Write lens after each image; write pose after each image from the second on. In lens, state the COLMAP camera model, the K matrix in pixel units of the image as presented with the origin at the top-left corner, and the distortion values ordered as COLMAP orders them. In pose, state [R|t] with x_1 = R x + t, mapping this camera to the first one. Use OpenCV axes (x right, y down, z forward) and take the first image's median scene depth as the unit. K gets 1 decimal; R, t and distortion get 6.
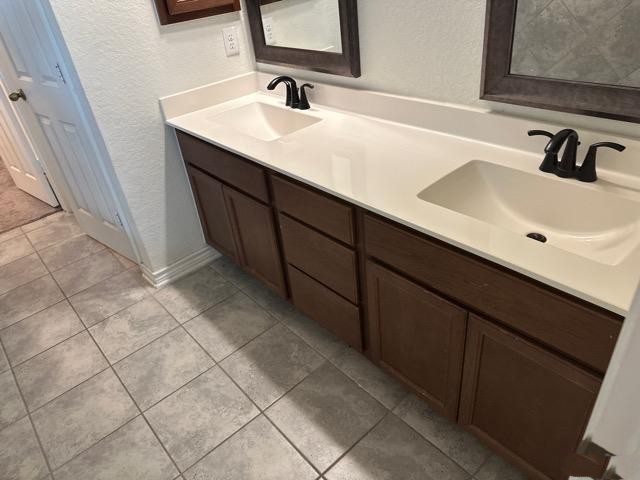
lens RADIAL K [[443.0, 0, 317.6], [0, 443.0, 237.9], [0, 0, 1]] dist [0.064701, -0.048228]
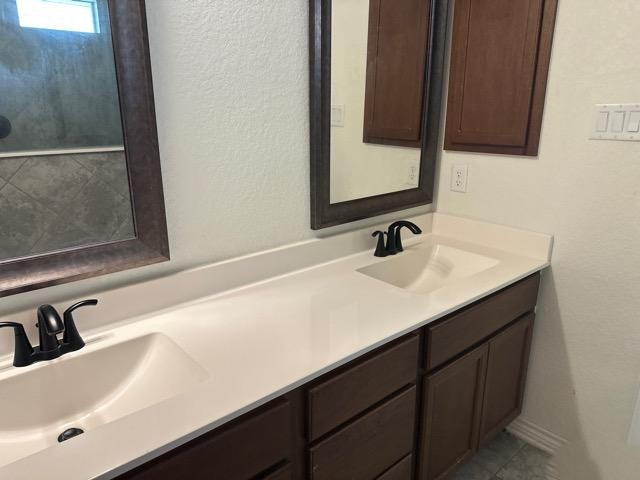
lens RADIAL K [[443.0, 0, 317.6], [0, 443.0, 237.9], [0, 0, 1]] dist [0.064701, -0.048228]
pose [[0.043981, -0.179412, 0.982790, -0.608822], [0.552006, 0.824299, 0.125775, -0.346494], [-0.832679, 0.536975, 0.135290, 0.679772]]
